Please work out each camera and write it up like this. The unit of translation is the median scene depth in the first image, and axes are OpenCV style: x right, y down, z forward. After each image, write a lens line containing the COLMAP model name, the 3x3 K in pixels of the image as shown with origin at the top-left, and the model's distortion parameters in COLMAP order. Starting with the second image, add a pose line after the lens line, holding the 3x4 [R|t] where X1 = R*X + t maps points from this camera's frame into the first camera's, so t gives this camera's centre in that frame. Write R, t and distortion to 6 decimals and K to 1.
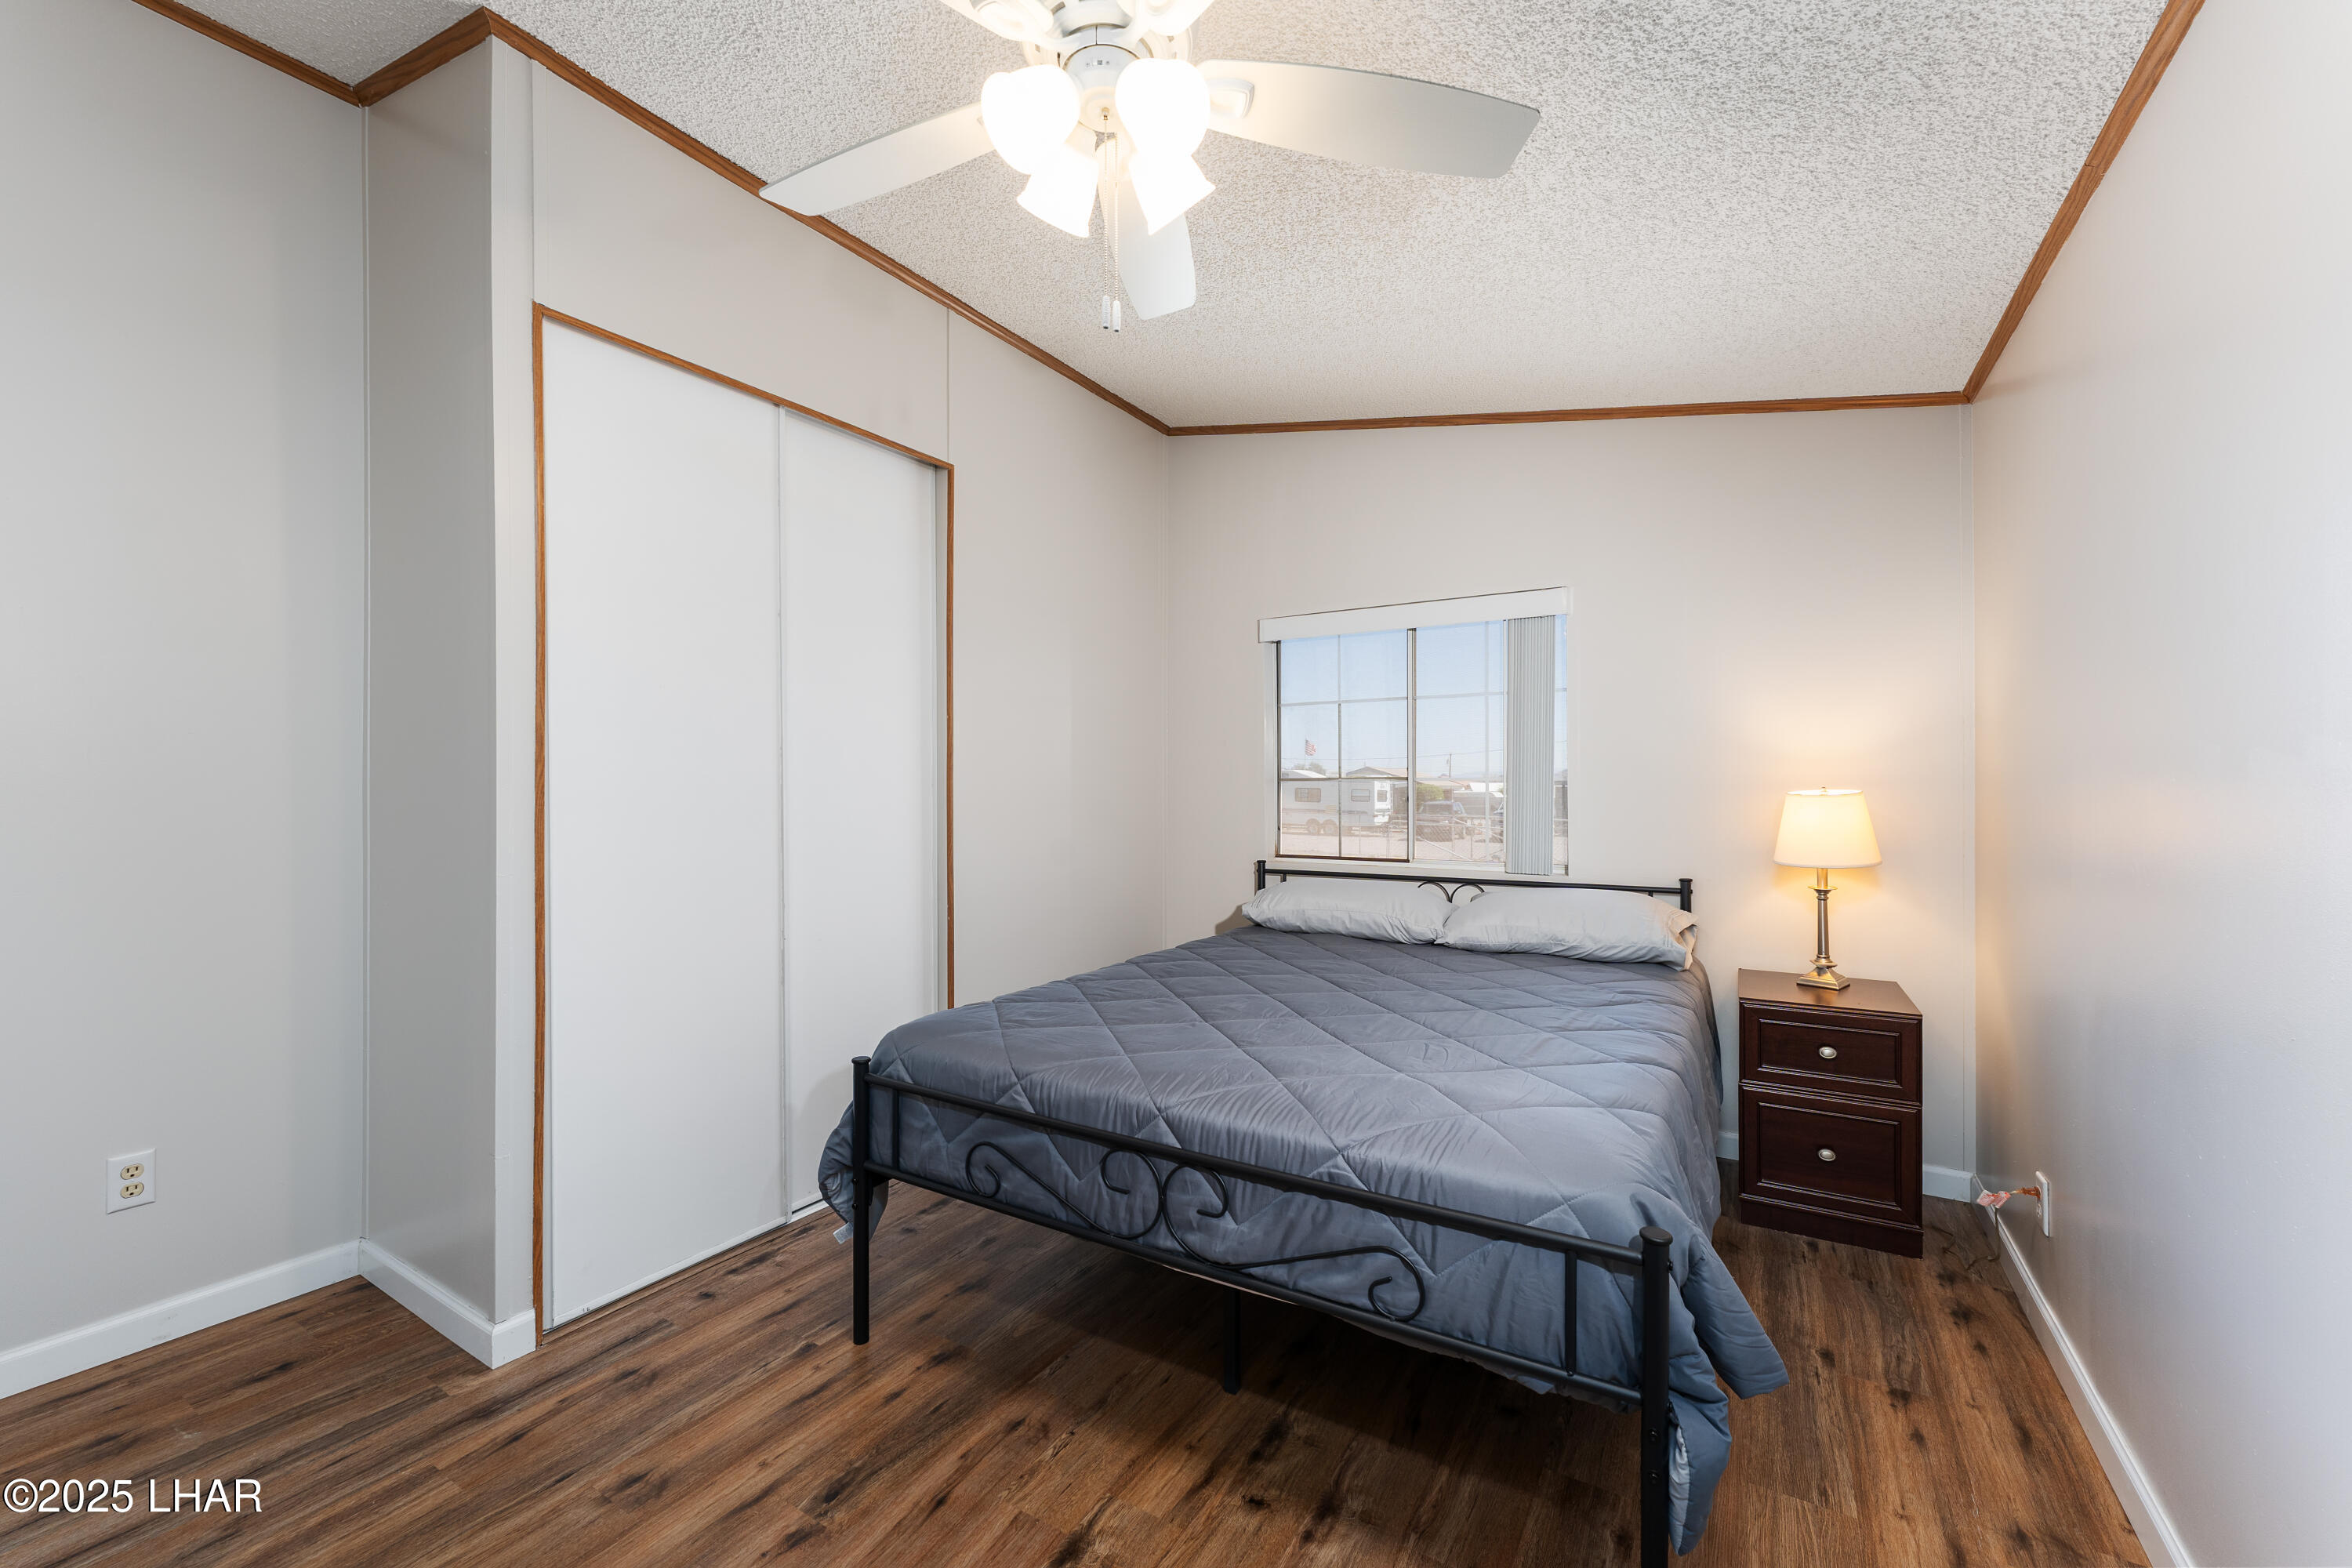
lens RADIAL K [[941.0, 0, 1178.9], [0, 941.0, 788.7], [0, 0, 1]] dist [0.000700, 0.000225]
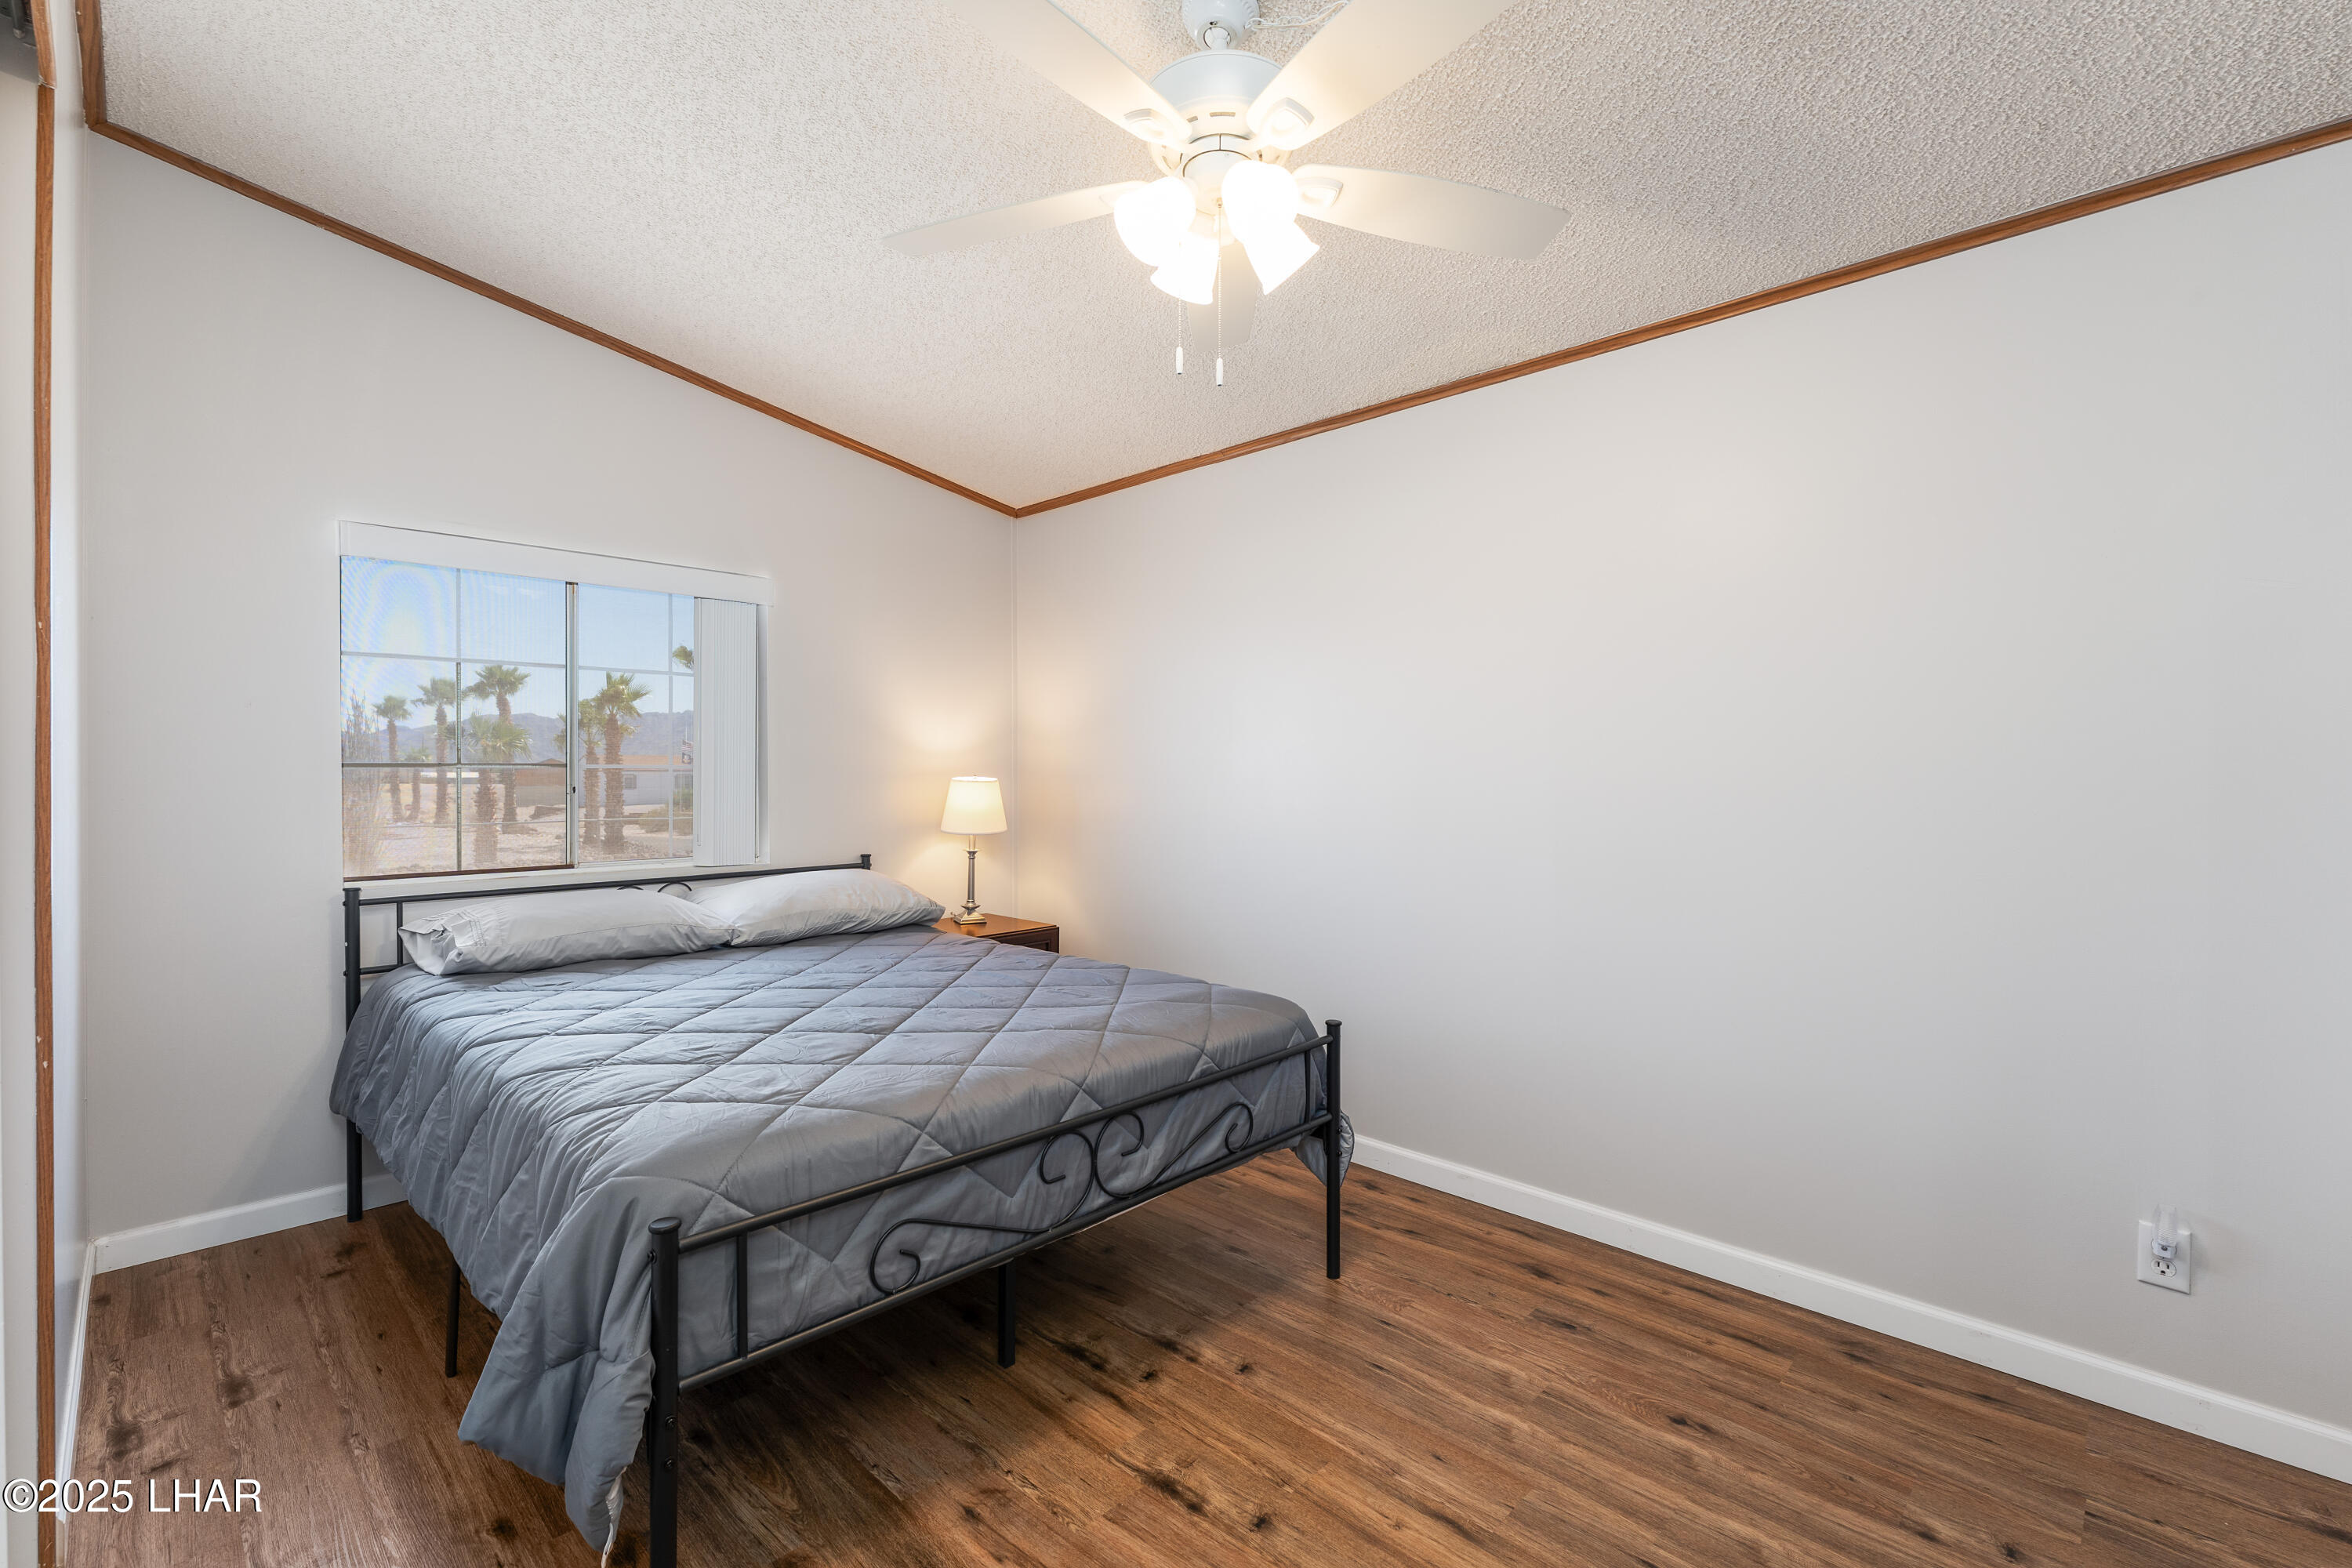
lens RADIAL K [[1010.8, 0, 1179.9], [0, 1010.8, 776.6], [0, 0, 1]] dist [-0.004251, -0.000292]
pose [[0.220445, -0.002678, 0.975396, -1.037473], [0.001573, 0.999996, 0.002390, -0.003176], [-0.975398, 0.001008, 0.220448, 0.611497]]
